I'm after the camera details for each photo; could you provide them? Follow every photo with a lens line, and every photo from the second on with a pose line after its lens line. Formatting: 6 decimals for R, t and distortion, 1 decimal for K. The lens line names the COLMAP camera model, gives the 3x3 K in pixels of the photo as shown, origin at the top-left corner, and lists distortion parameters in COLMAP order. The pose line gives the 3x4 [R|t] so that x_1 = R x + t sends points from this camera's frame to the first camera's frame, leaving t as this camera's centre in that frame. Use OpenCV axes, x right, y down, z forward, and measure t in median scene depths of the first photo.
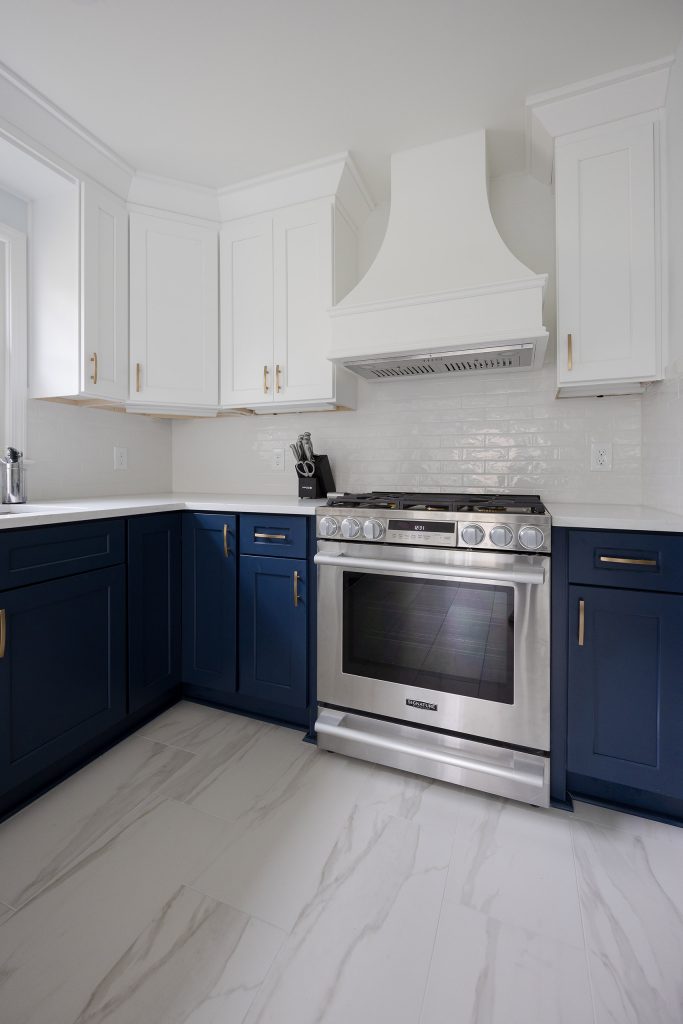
lens RADIAL K [[465.7, 0, 287.8], [0, 465.7, 470.4], [0, 0, 1]] dist [-0.001562, -0.000109]
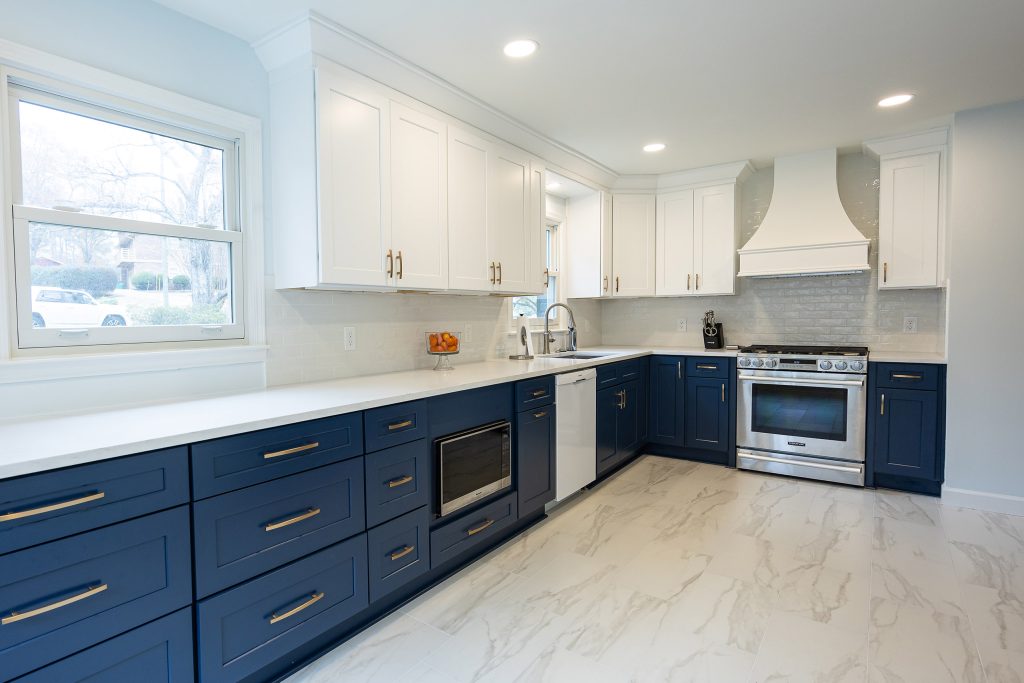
lens RADIAL K [[541.2, 0, 404.9], [0, 541.2, 341.9], [0, 0, 1]] dist [0.000096, -0.000737]
pose [[0.958245, -0.007129, -0.285860, -0.677929], [0.022521, 0.998465, 0.050594, -0.127231], [0.285061, -0.054919, 0.956935, -1.753890]]
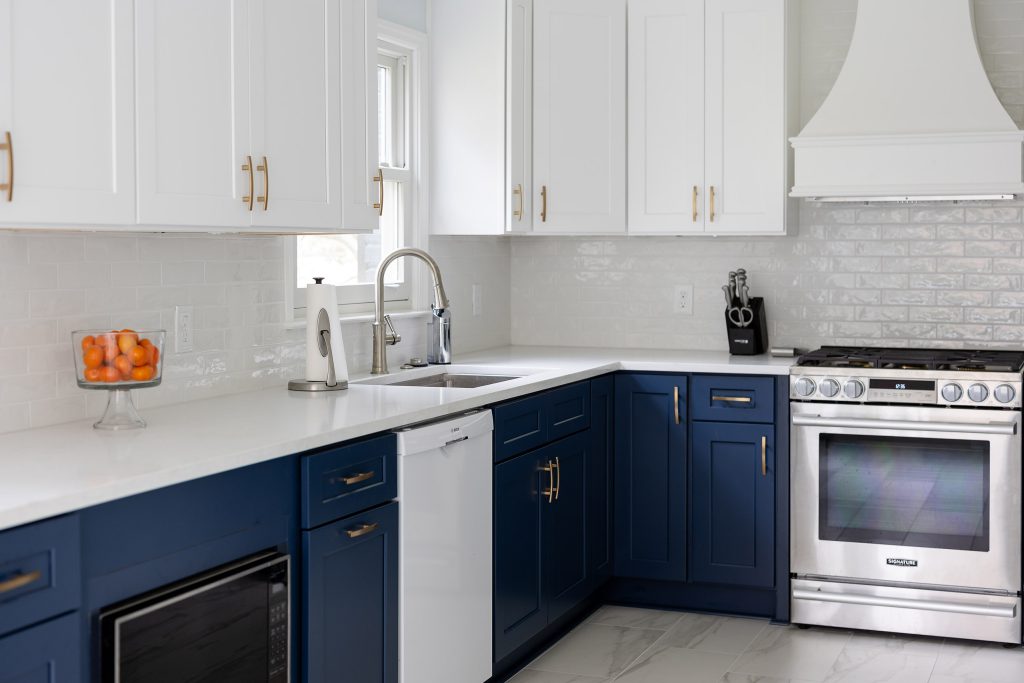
lens RADIAL K [[1460.1, 0, 523.3], [0, 1460.1, 273.4], [0, 0, 1]] dist [0.014736, 0.037098]
pose [[0.998197, -0.006950, 0.059612, -0.658290], [0.005464, 0.999671, 0.025043, -0.187676], [-0.059766, -0.024672, 0.997907, -1.928065]]
